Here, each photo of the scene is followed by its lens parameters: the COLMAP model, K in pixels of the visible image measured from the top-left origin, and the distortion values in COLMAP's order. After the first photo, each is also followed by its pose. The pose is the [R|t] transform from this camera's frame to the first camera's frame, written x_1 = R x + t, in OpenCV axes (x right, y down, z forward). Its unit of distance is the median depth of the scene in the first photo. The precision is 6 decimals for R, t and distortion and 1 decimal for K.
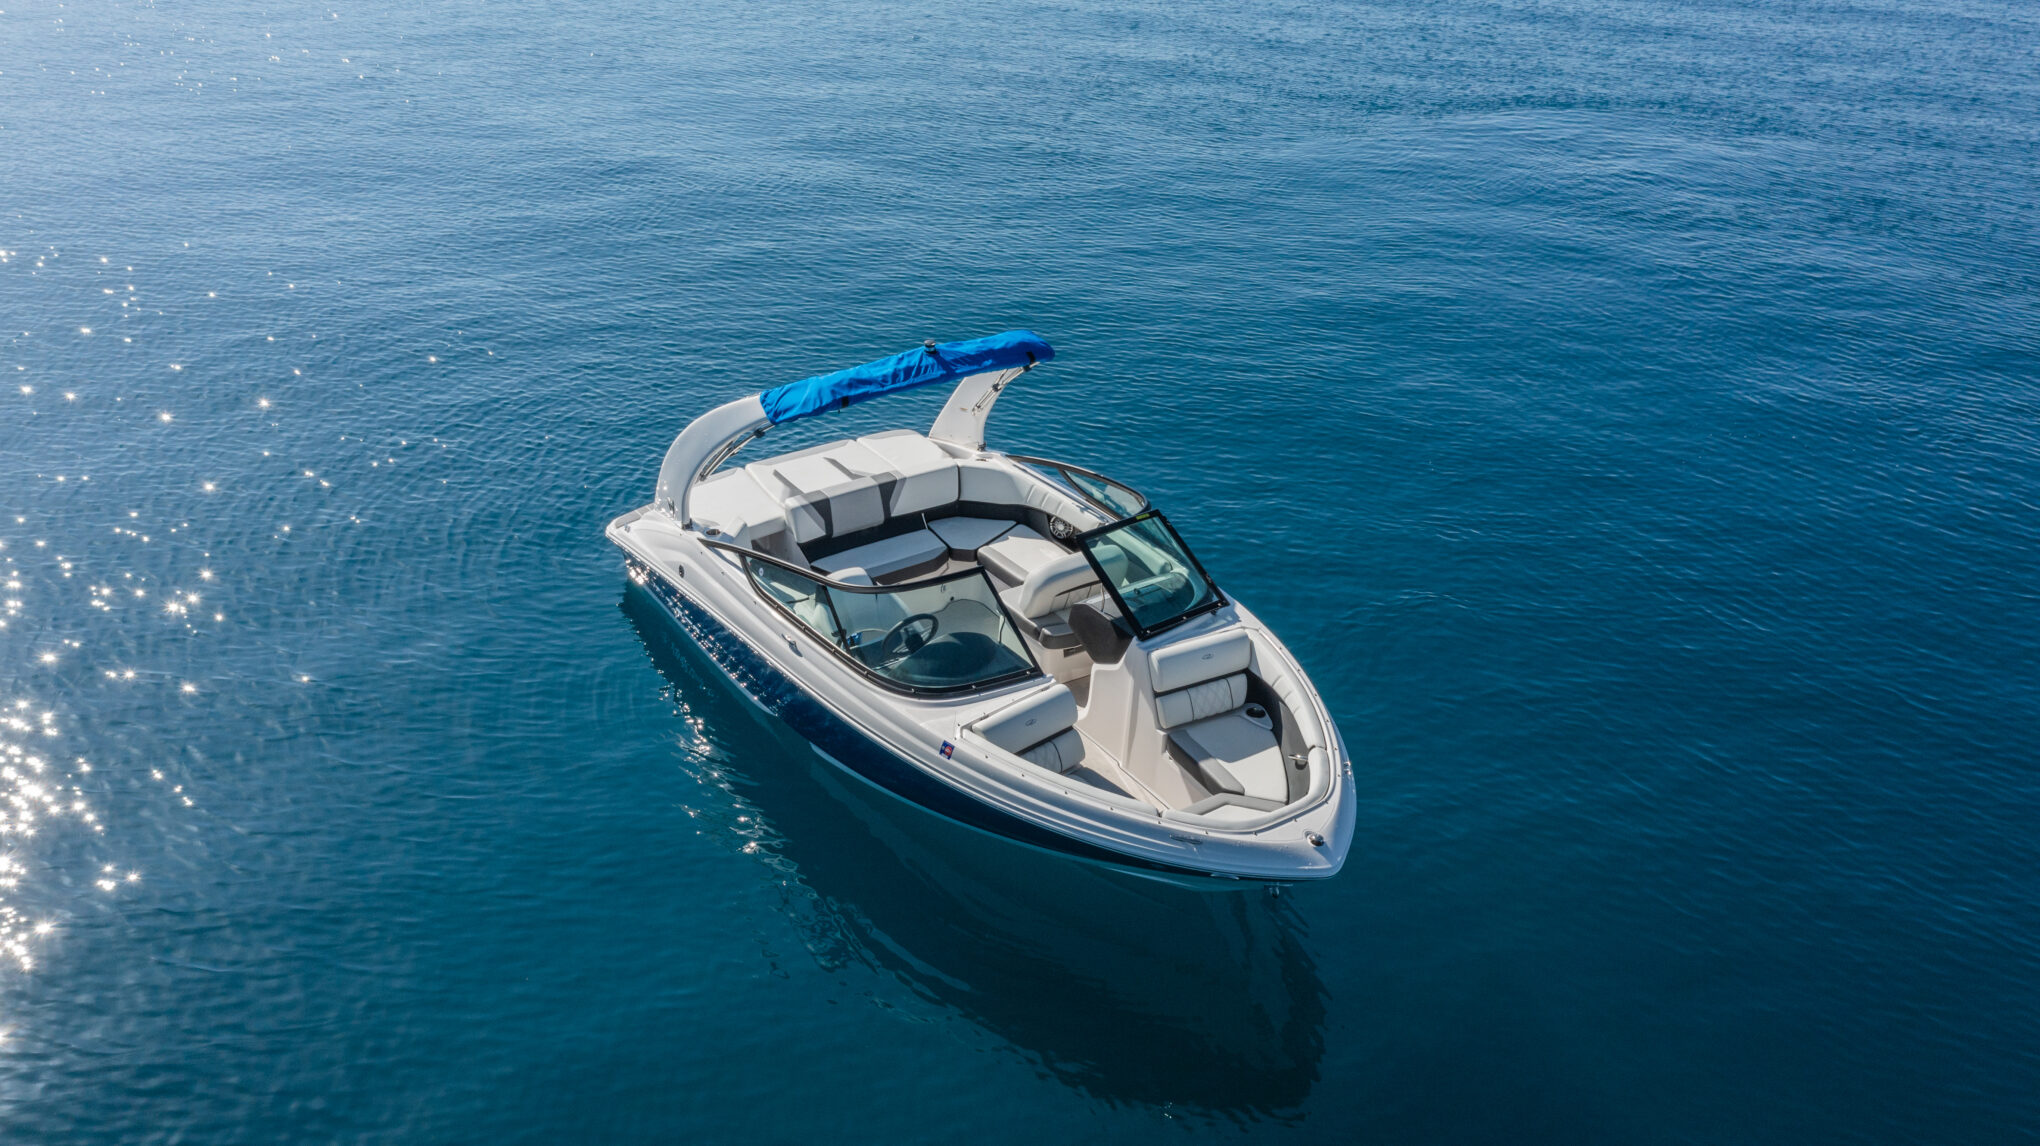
lens RADIAL K [[1649.5, 0, 1022.3], [0, 1649.5, 573.9], [0, 0, 1]] dist [-0.000496, -0.000219]
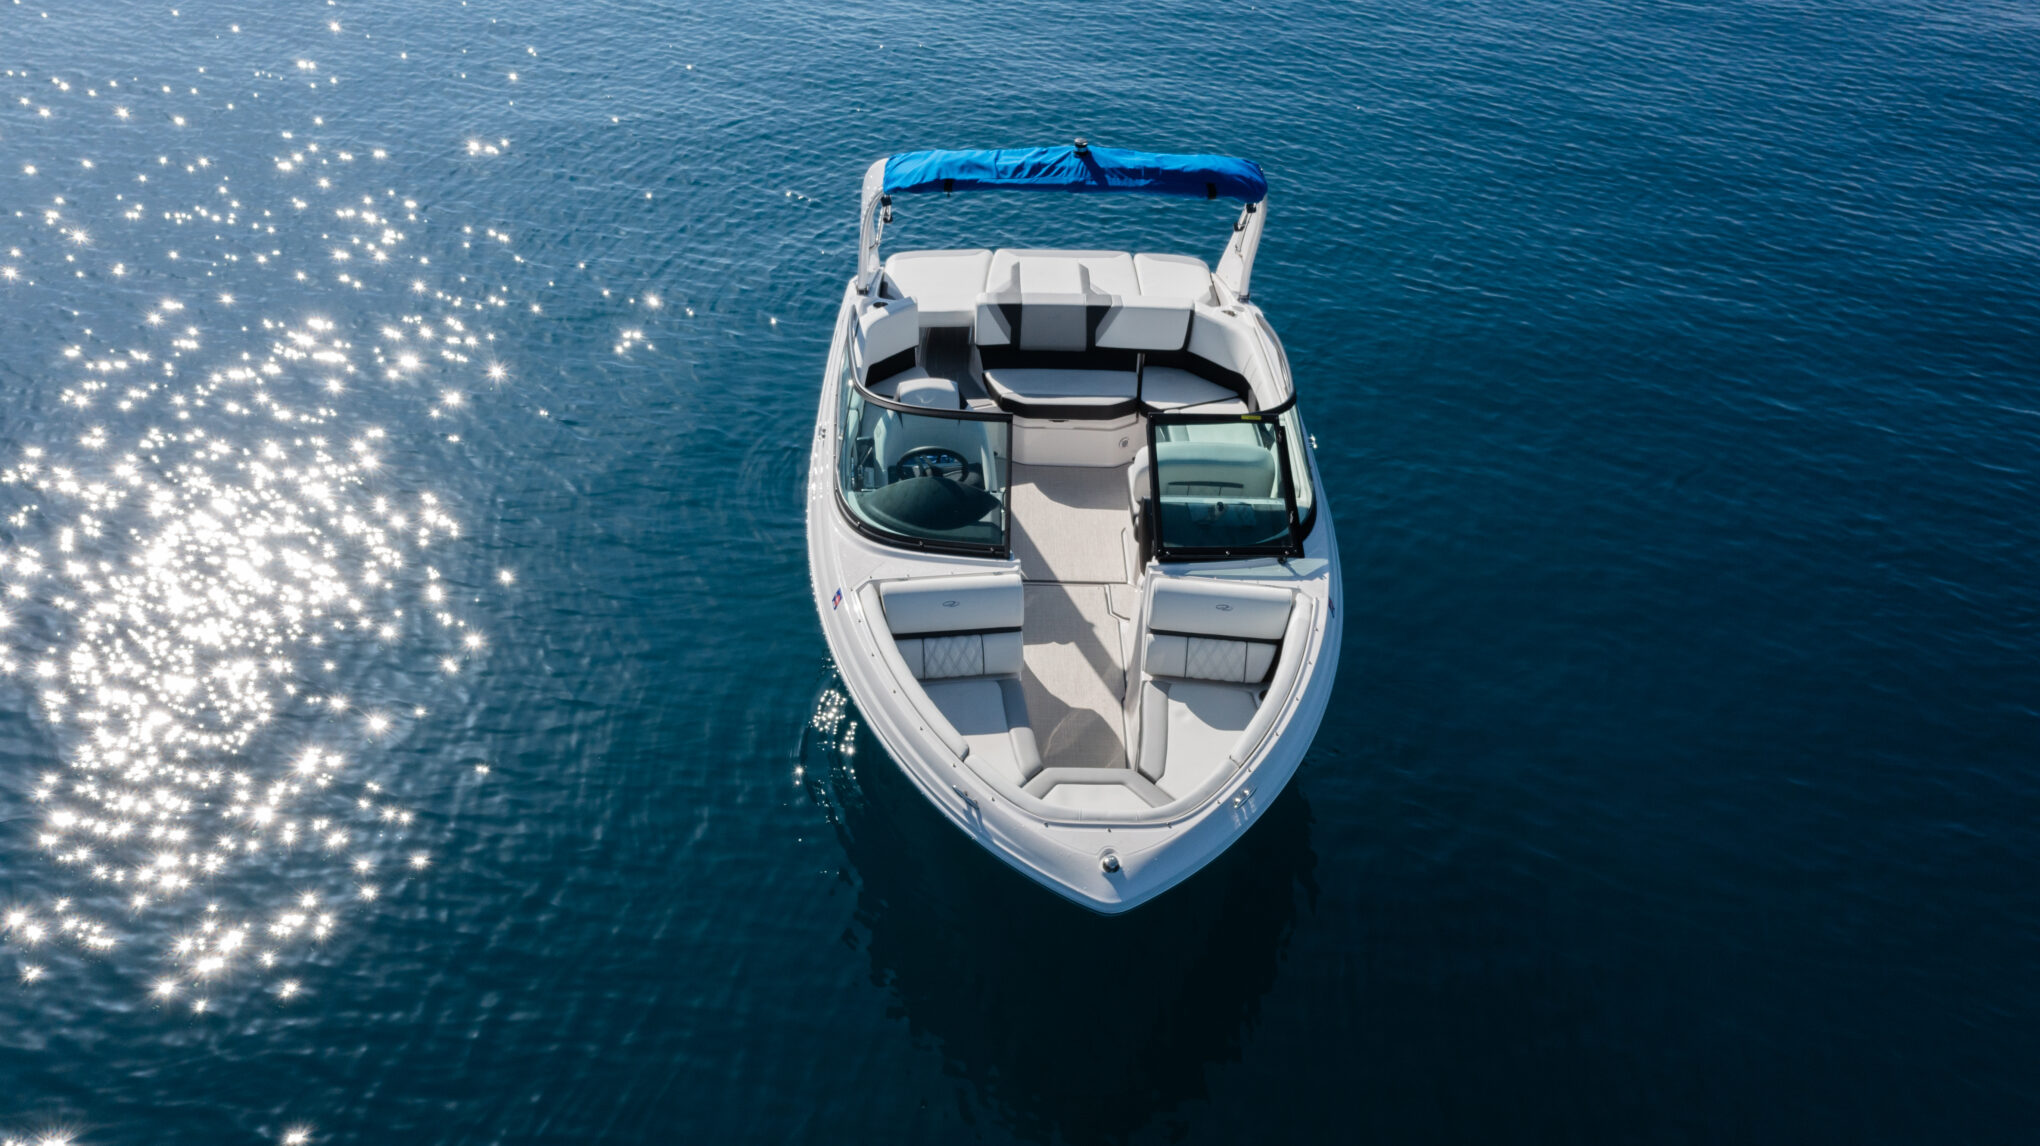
lens RADIAL K [[1649.5, 0, 1015.0], [0, 1649.5, 568.1], [0, 0, 1]] dist [-0.000496, -0.000219]
pose [[0.842623, 0.326960, -0.427884, 0.339963], [-0.280653, 0.944770, 0.169245, -0.068723], [0.459588, -0.022523, 0.887847, 0.244164]]
